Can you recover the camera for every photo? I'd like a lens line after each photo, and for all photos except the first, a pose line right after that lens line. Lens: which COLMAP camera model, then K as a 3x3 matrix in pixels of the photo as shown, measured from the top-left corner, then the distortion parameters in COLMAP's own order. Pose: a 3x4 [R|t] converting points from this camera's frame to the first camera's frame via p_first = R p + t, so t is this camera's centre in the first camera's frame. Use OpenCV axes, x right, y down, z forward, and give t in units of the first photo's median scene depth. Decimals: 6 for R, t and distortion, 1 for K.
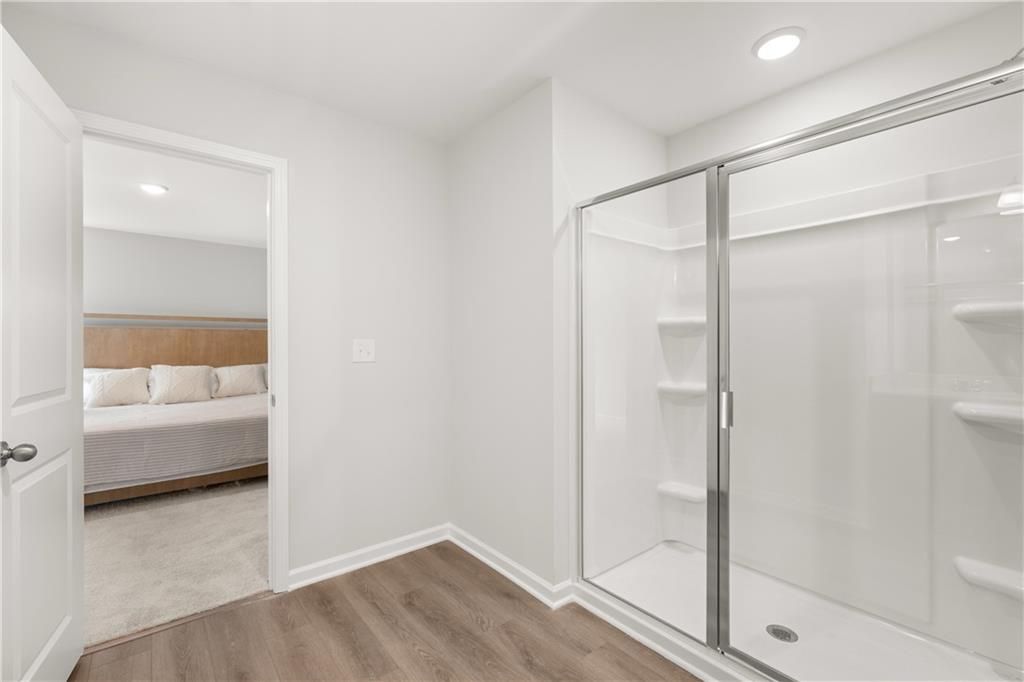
lens RADIAL K [[444.1, 0, 515.3], [0, 444.1, 341.0], [0, 0, 1]] dist [0.003329, -0.000191]
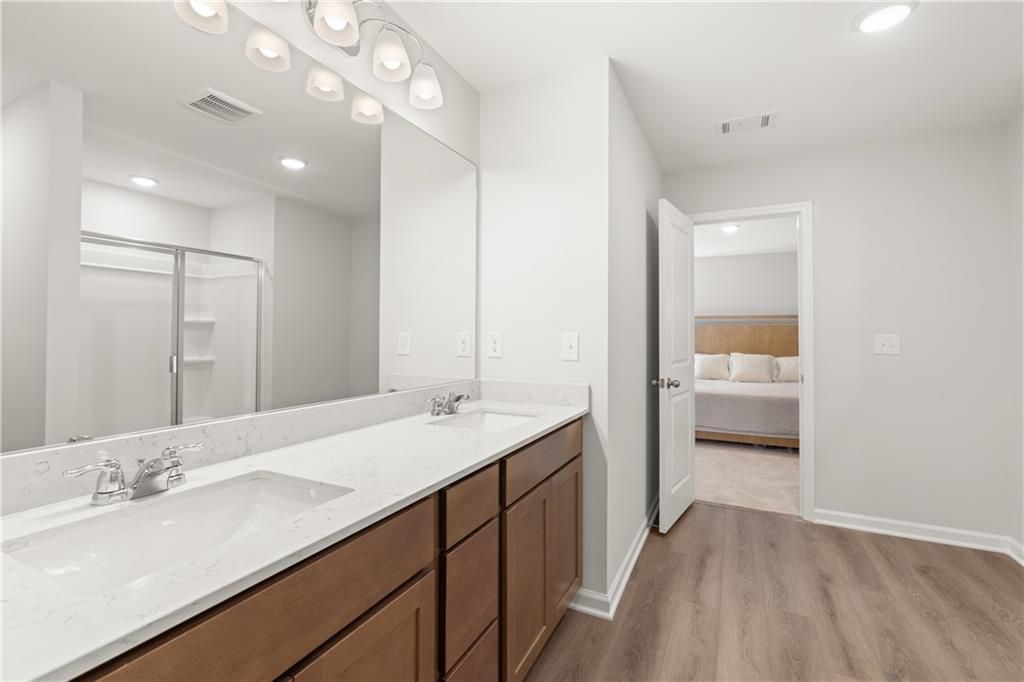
lens RADIAL K [[444.1, 0, 506.6], [0, 444.1, 331.8], [0, 0, 1]] dist [0.003329, -0.000191]
pose [[0.397905, -0.005899, -0.917408, 0.289484], [0.000579, 0.999981, -0.006178, -0.003311], [0.917427, 0.001927, 0.397900, -0.313696]]
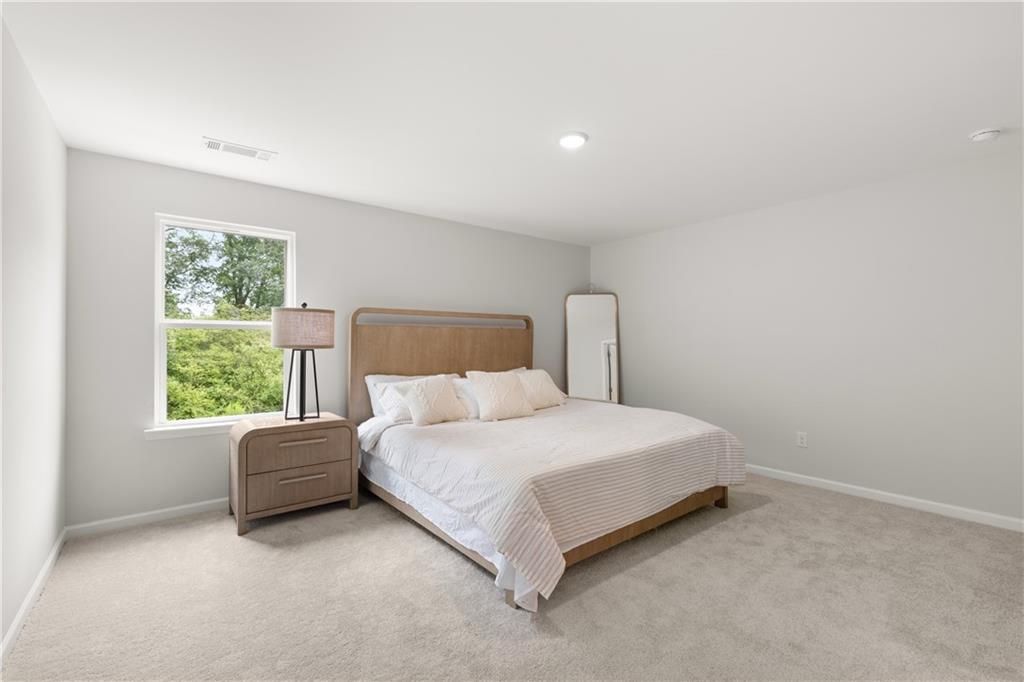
lens RADIAL K [[444.1, 0, 508.4], [0, 444.1, 342.4], [0, 0, 1]] dist [0.003329, -0.000191]
pose [[0.999210, -0.002268, -0.039679, -1.262651], [0.002346, 0.999995, 0.001926, -0.000075], [0.039675, -0.002018, 0.999211, 0.352408]]
